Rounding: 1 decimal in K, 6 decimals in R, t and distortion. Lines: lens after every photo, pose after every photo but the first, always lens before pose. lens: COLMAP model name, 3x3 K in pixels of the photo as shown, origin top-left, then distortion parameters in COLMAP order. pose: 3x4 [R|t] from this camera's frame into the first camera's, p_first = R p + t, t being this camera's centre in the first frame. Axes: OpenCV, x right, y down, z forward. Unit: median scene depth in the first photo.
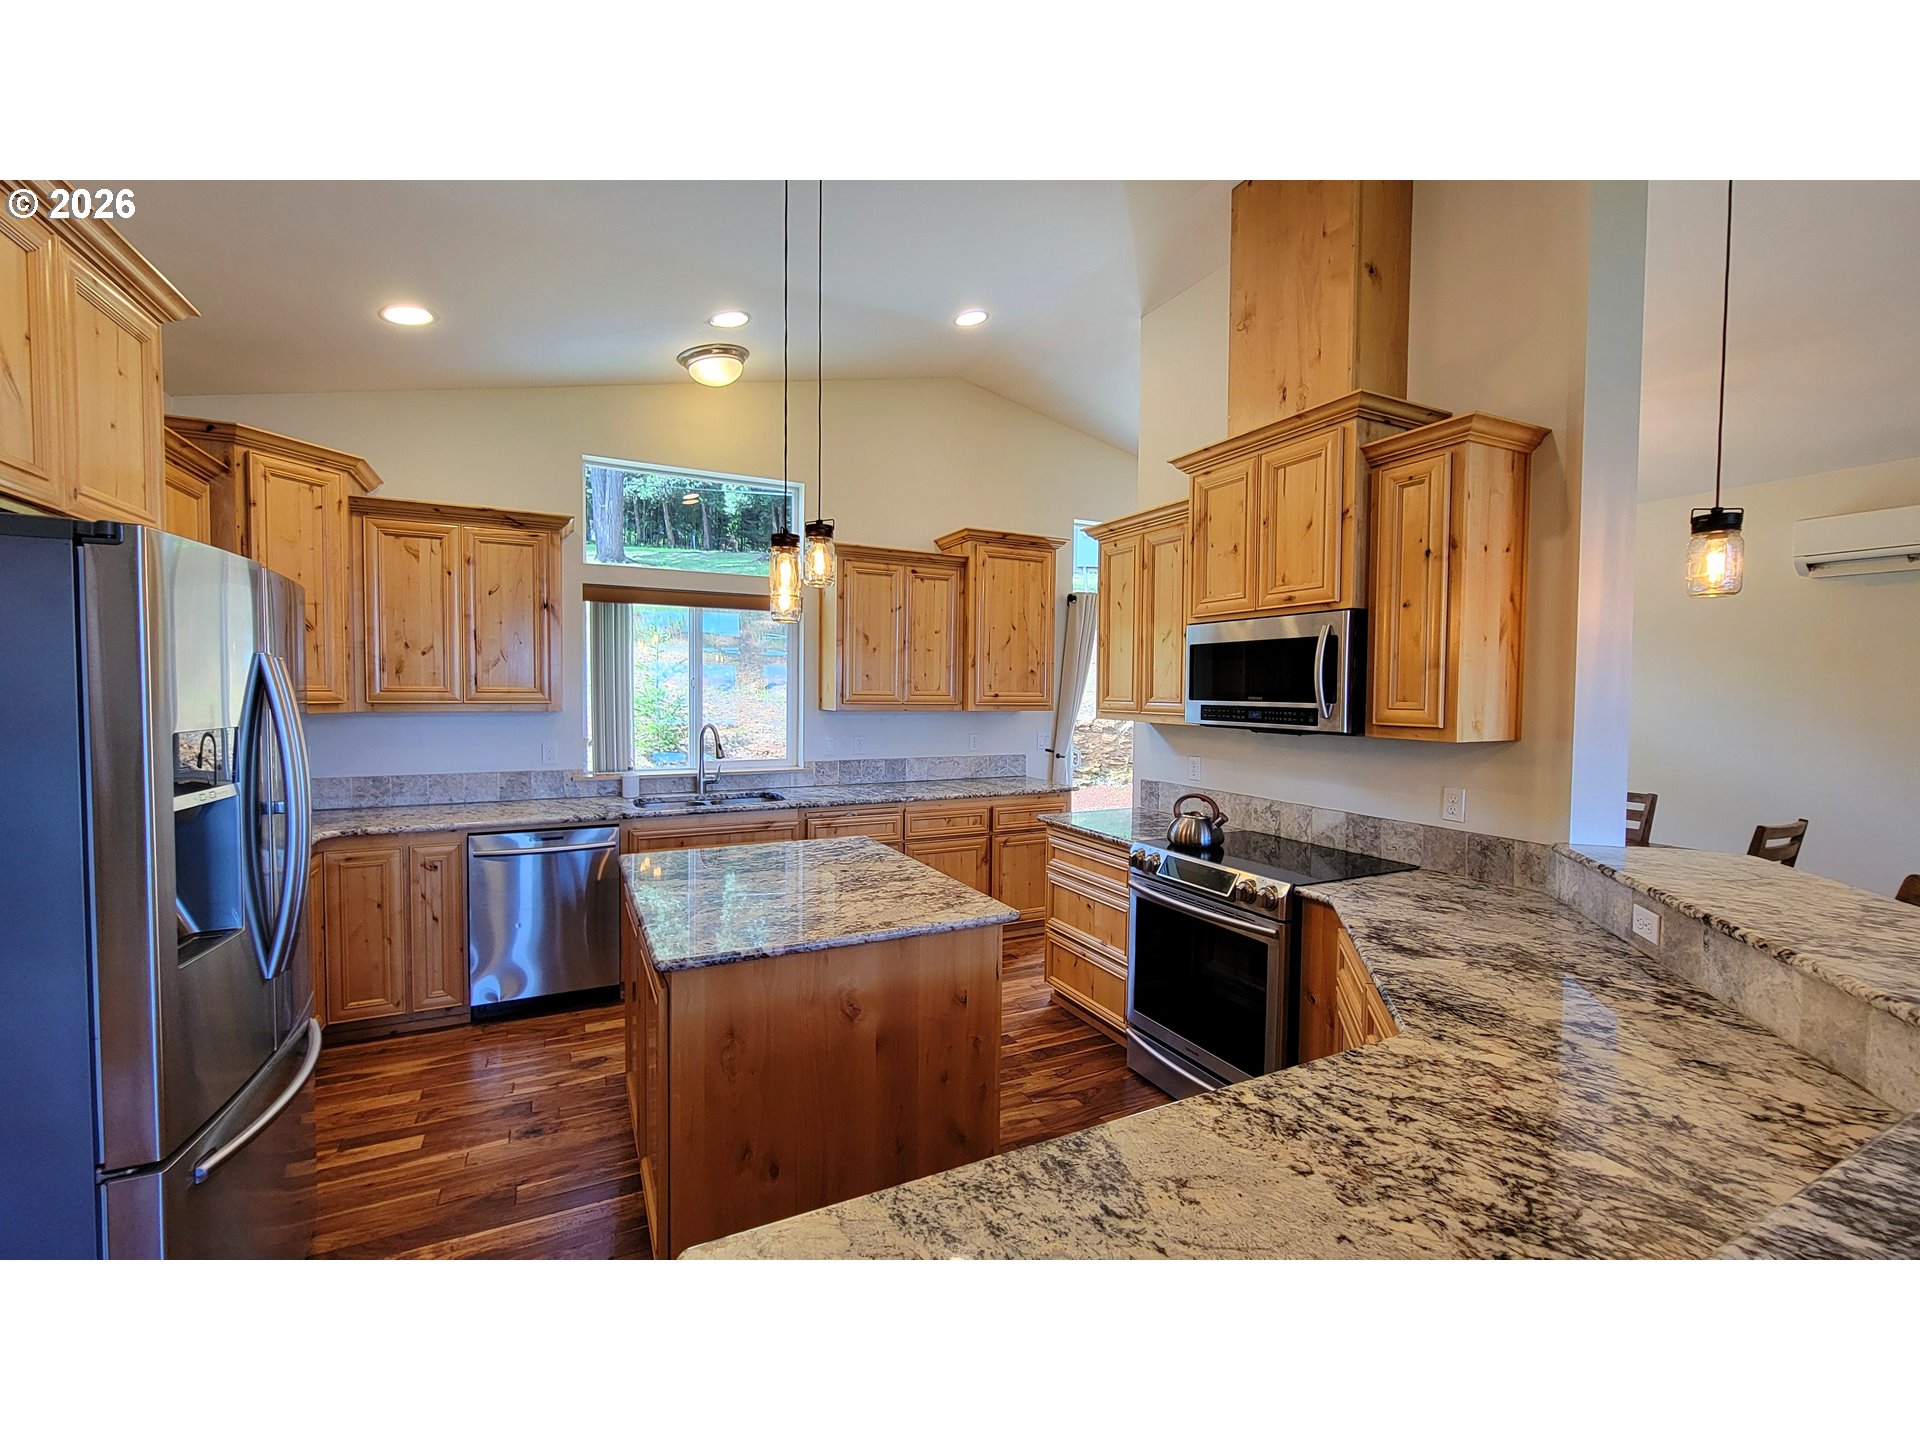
lens RADIAL K [[784.3, 0, 962.2], [0, 784.3, 719.2], [0, 0, 1]] dist [0.001283, -0.001862]
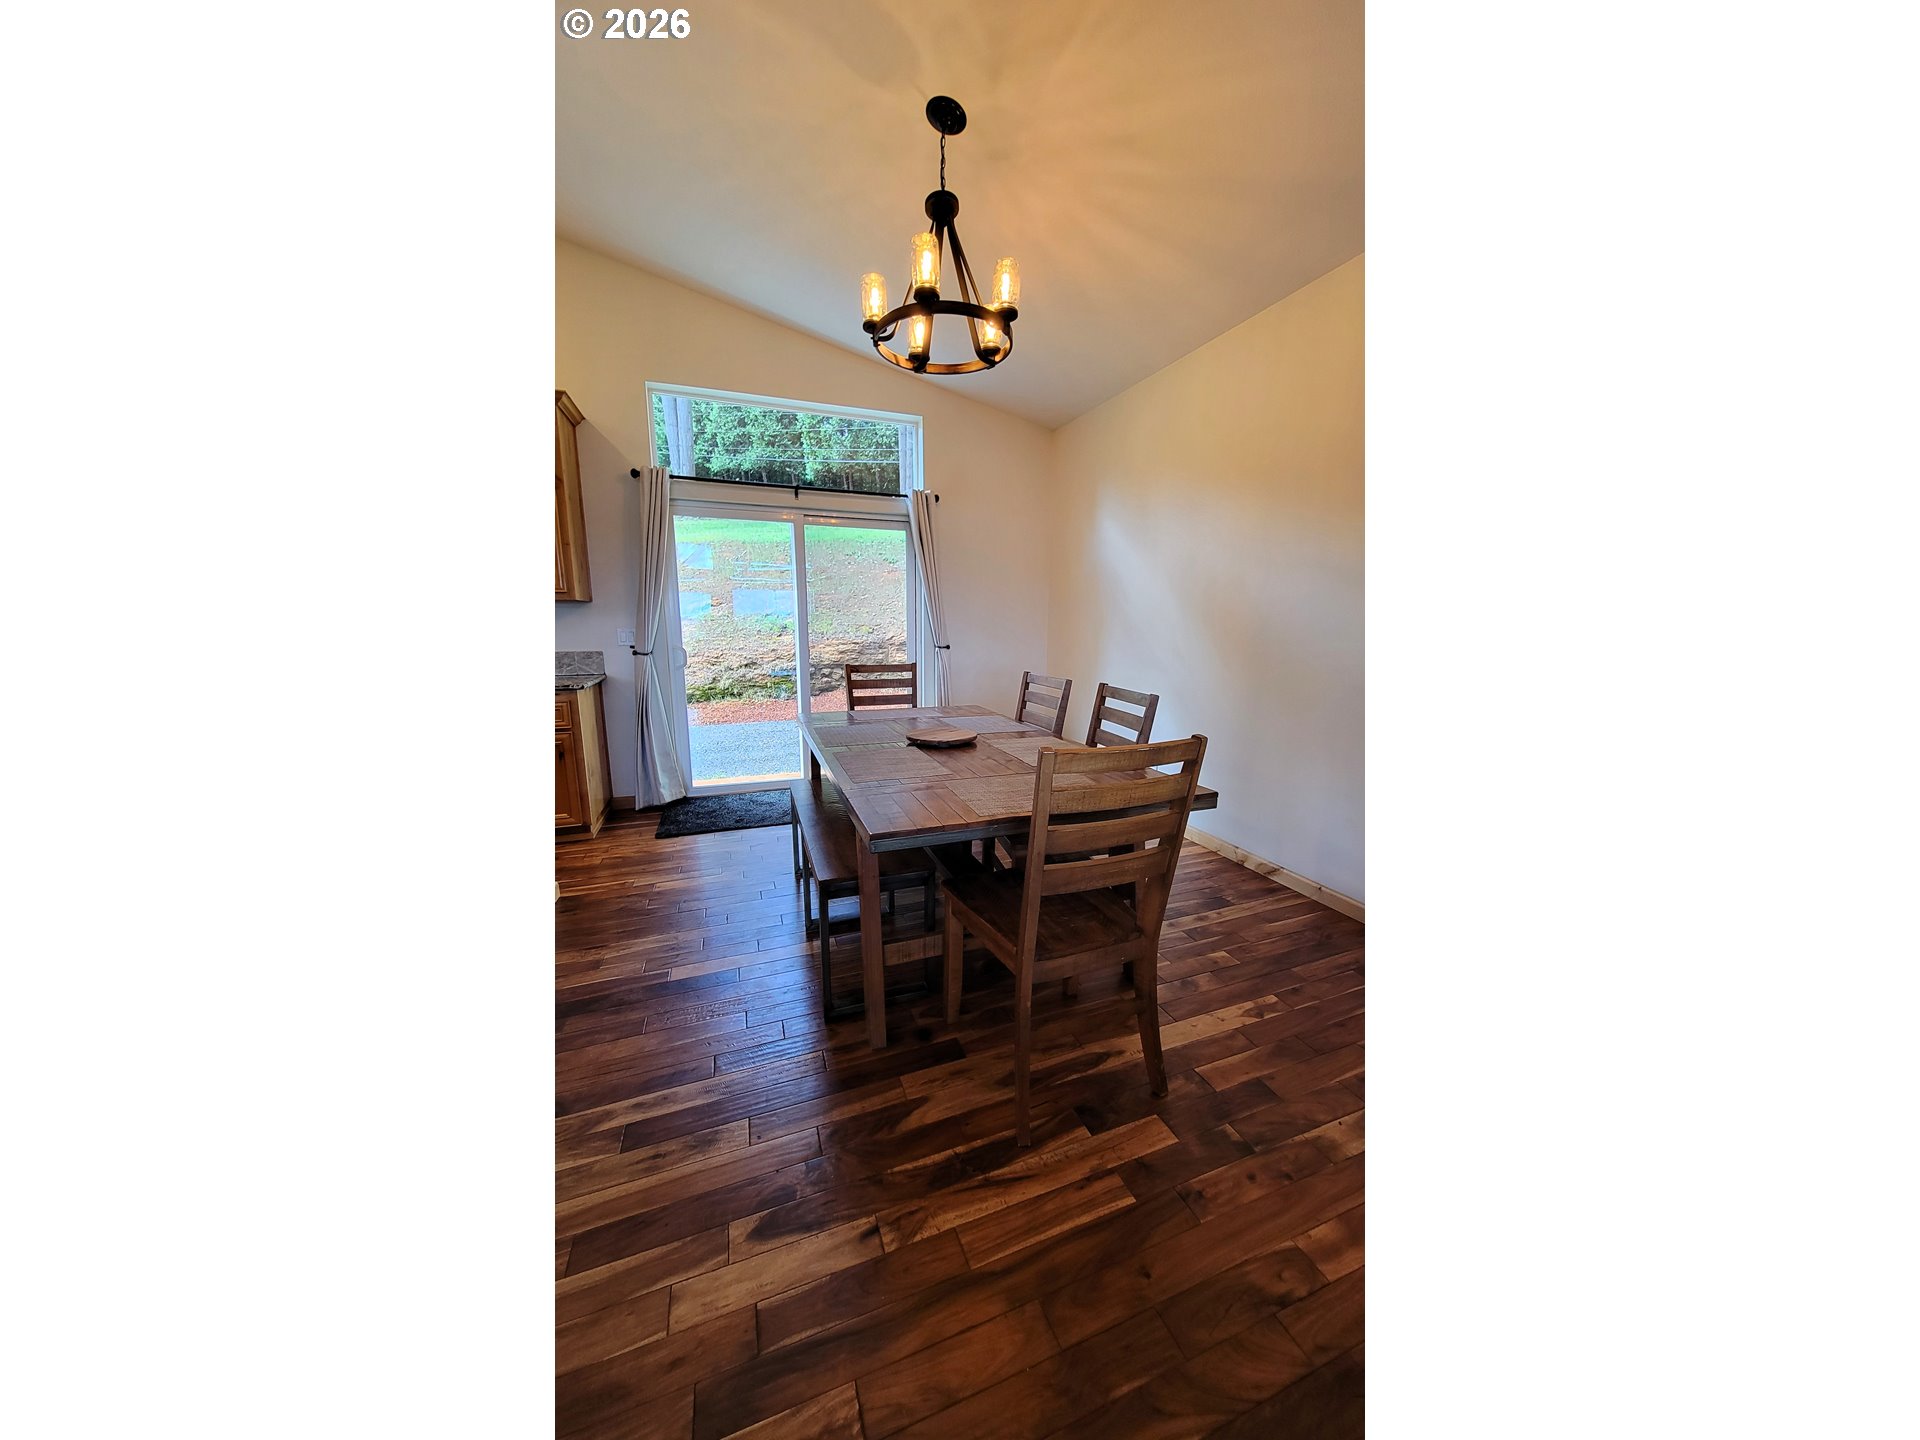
lens RADIAL K [[581.5, 0, 955.1], [0, 581.5, 720.7], [0, 0, 1]] dist [-0.000330, -0.000002]
pose [[0.993027, 0.014282, -0.117016, 0.864432], [0.001172, 0.991389, 0.130943, 0.055383], [0.117878, -0.130167, 0.984460, 0.532691]]
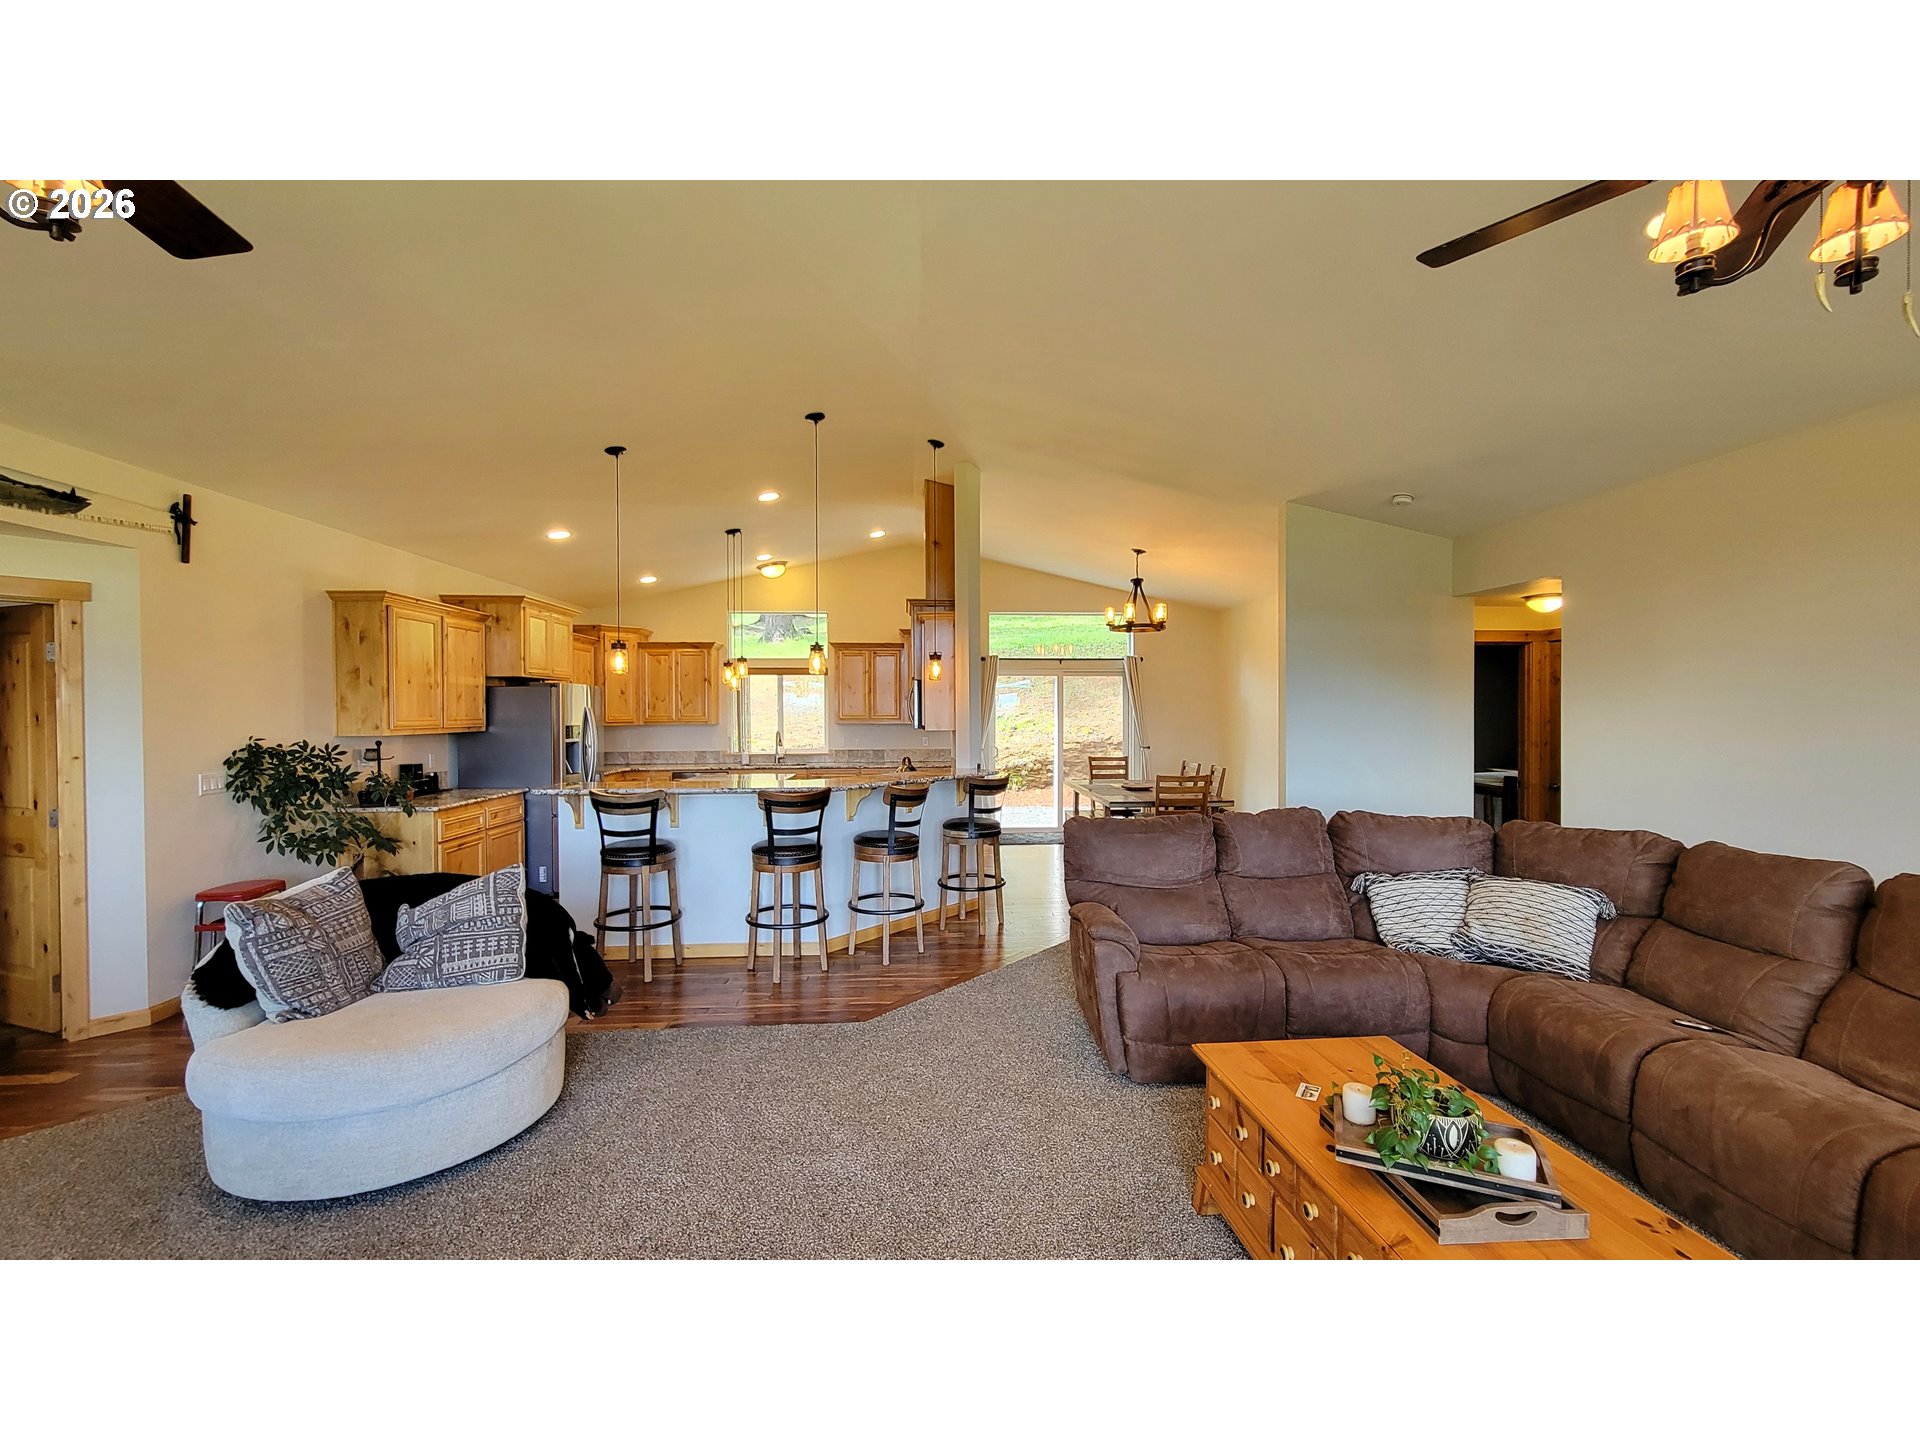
lens RADIAL K [[784.3, 0, 966.1], [0, 784.3, 719.2], [0, 0, 1]] dist [0.001283, -0.001862]
pose [[0.923694, -0.010292, -0.382993, 1.149217], [-0.000746, 0.999589, -0.028660, 0.043938], [0.383131, 0.026759, 0.923306, -0.924945]]
